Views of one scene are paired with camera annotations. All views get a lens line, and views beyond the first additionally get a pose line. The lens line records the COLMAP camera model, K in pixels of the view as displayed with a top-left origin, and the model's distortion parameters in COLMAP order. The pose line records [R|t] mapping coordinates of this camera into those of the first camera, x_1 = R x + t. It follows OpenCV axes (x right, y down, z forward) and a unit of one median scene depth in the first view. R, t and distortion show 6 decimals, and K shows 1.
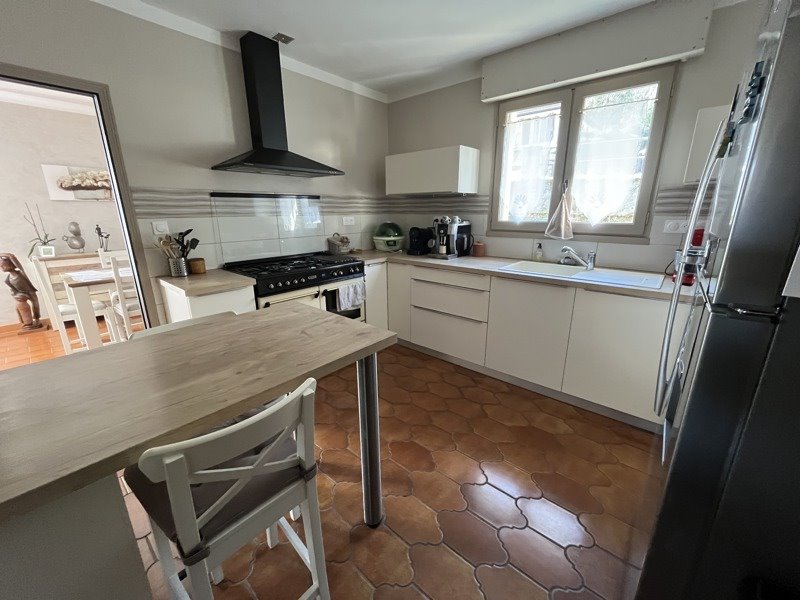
lens RADIAL K [[320.5, 0, 400.0], [0, 320.5, 300.0], [0, 0, 1]] dist [0.000657, -0.003308]
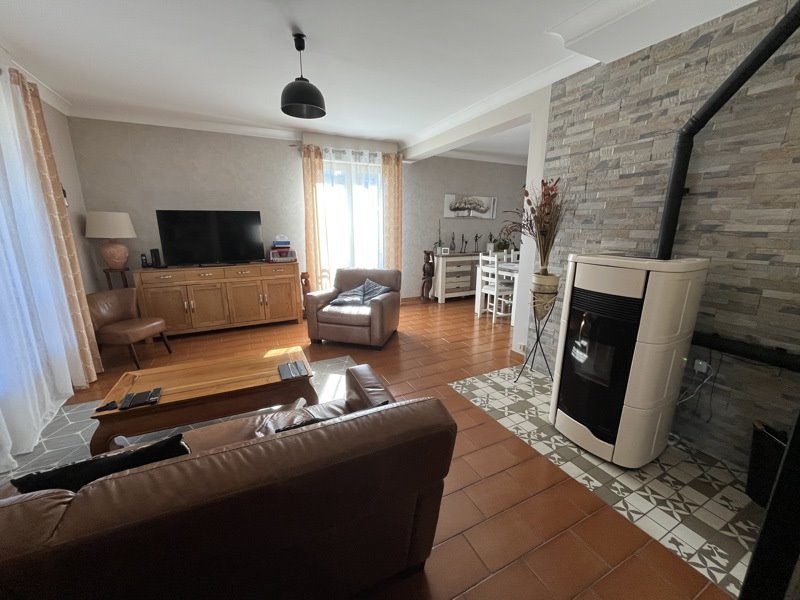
lens RADIAL K [[320.5, 0, 400.0], [0, 320.5, 300.0], [0, 0, 1]] dist [0.000657, -0.003308]
pose [[0.925173, 0.092103, -0.368201, -0.698908], [-0.106694, 0.994102, -0.019420, 0.127200], [0.364241, 0.057252, 0.929543, -0.463798]]
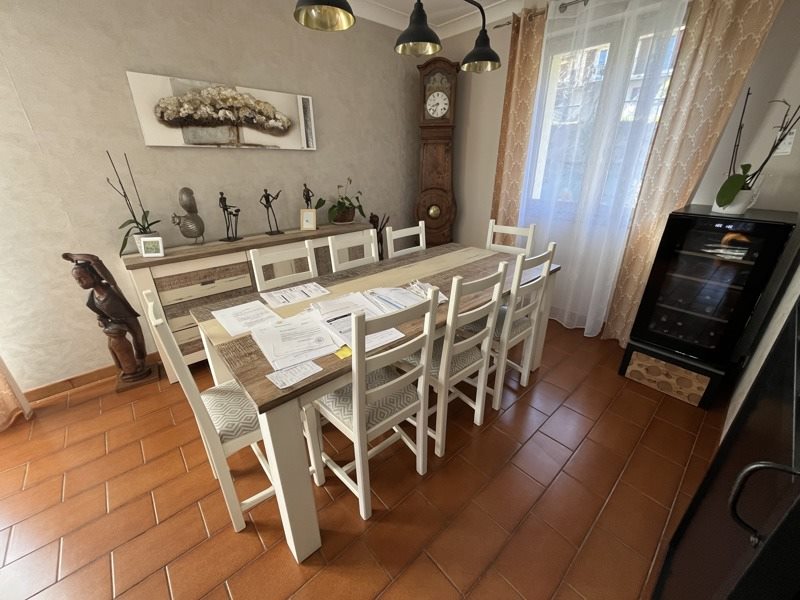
lens RADIAL K [[320.5, 0, 400.0], [0, 320.5, 300.0], [0, 0, 1]] dist [0.000657, -0.003308]
pose [[0.991741, 0.052888, -0.116844, -0.601138], [-0.035731, 0.988884, 0.144335, -0.150987], [0.123179, -0.138968, 0.982606, 0.492654]]
